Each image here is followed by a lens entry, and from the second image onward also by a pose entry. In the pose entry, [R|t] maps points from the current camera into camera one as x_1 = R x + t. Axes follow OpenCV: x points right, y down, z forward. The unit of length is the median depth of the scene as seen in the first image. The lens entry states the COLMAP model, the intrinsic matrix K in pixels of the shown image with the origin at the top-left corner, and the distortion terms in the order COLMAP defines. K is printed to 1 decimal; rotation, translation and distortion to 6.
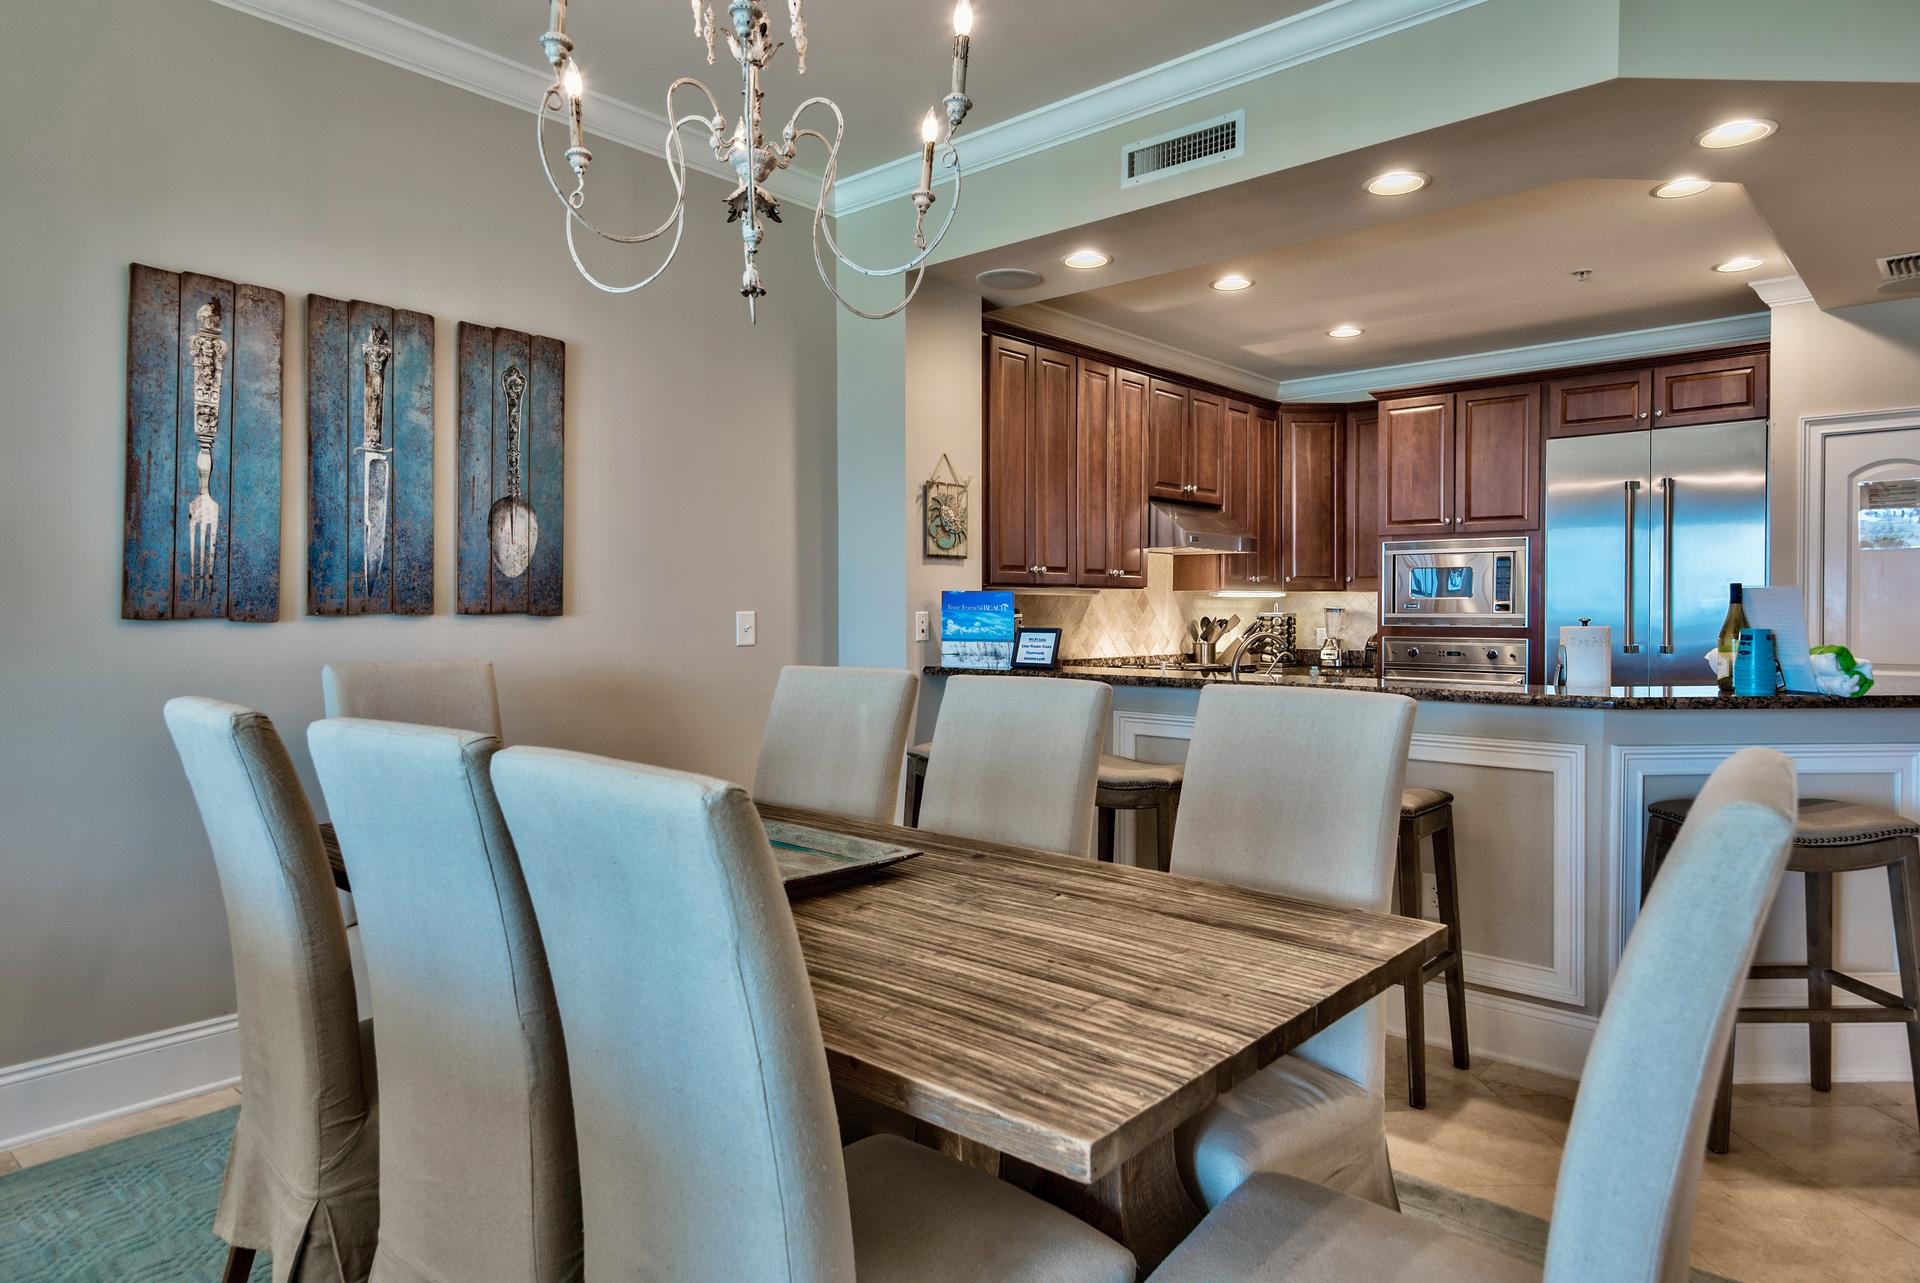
lens RADIAL K [[1161.1, 0, 952.4], [0, 1161.1, 605.7], [0, 0, 1]] dist [0.017271, -0.001397]
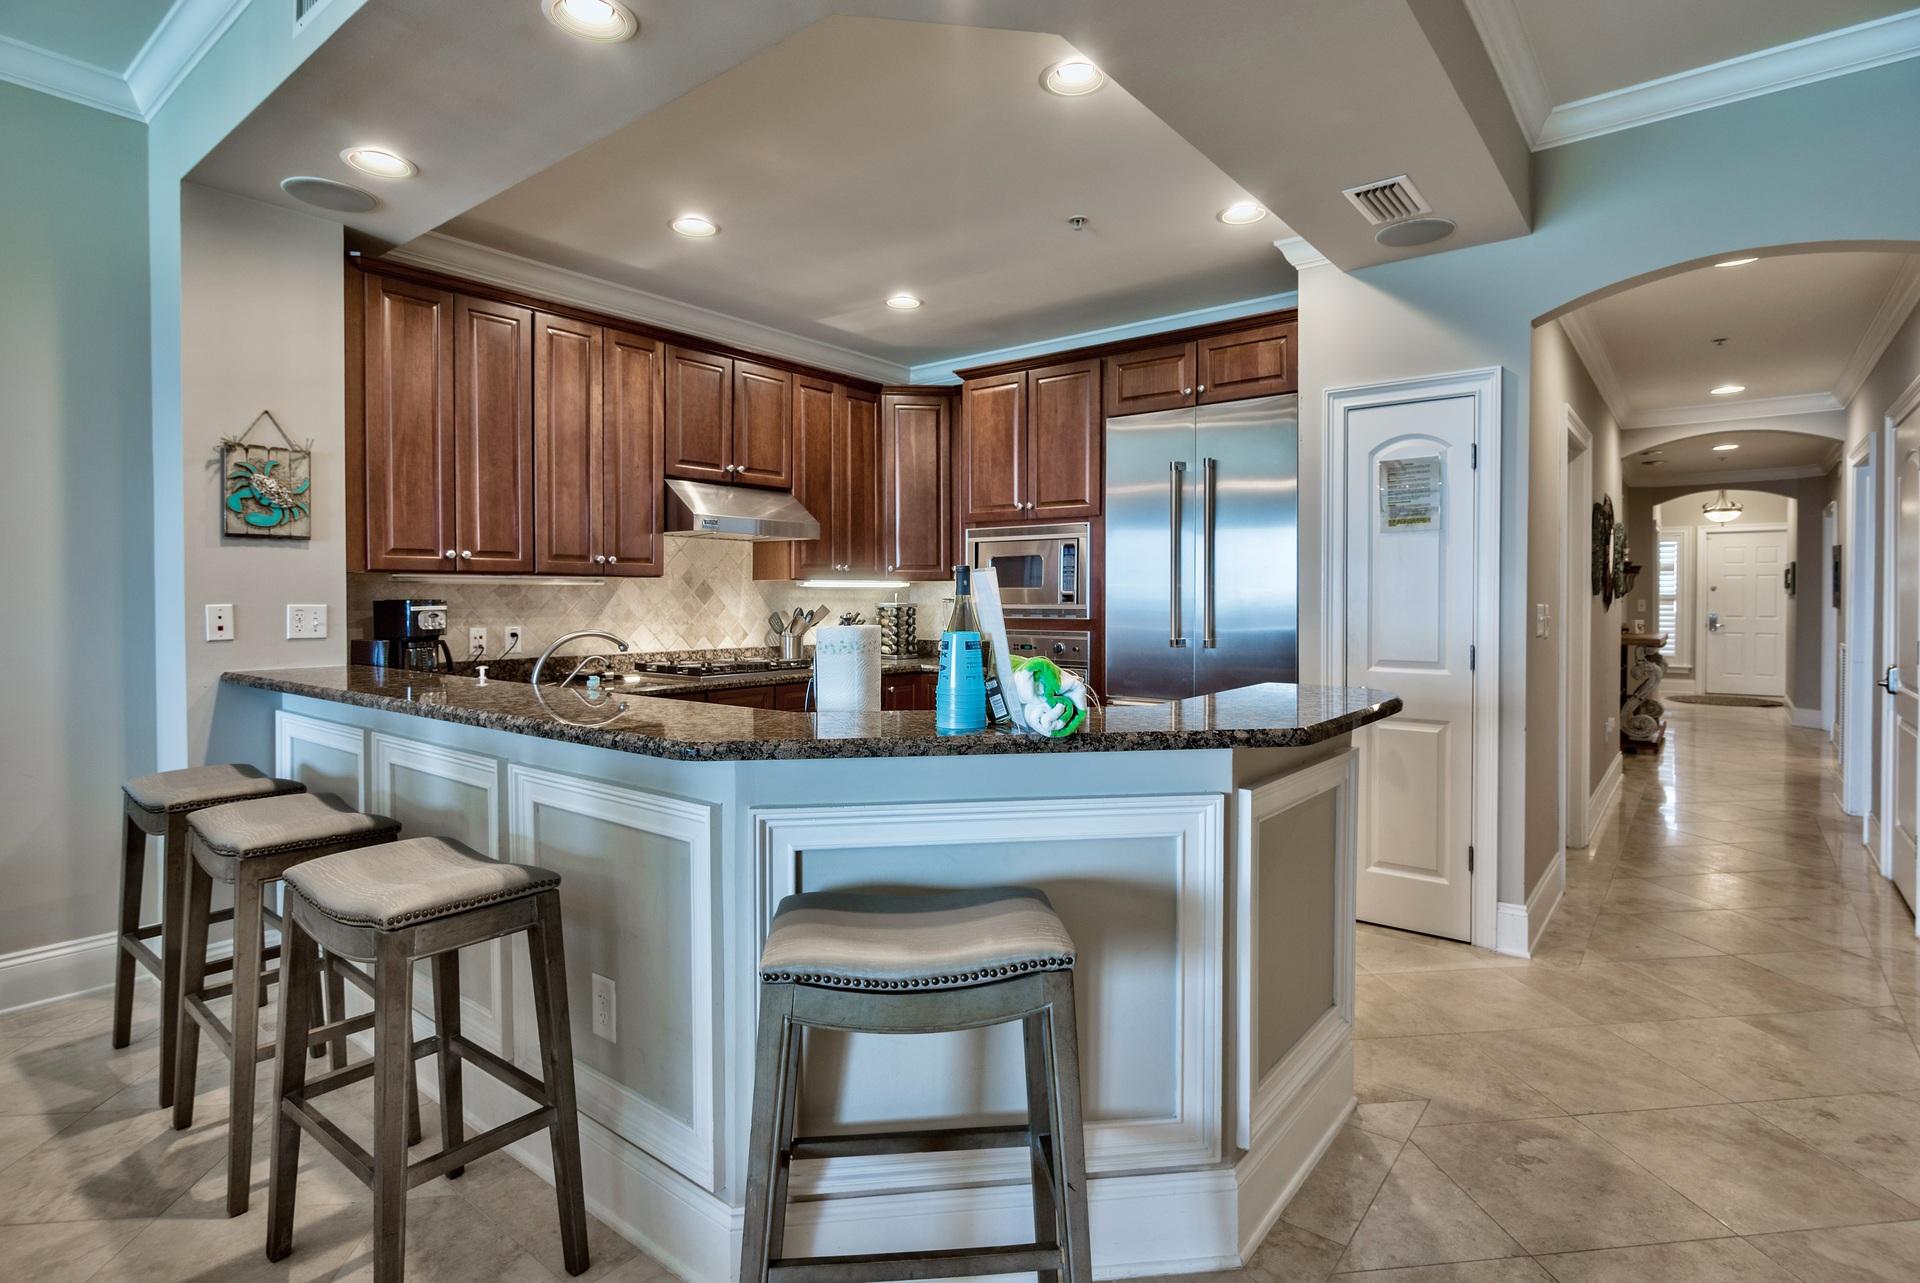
lens RADIAL K [[962.0, 0, 957.2], [0, 962.0, 603.7], [0, 0, 1]] dist [0.000964, -0.000044]
pose [[0.998478, -0.000378, 0.055150, 0.351929], [-0.000170, 0.999951, 0.009937, -0.001513], [-0.055151, -0.009932, 0.998429, 0.237107]]
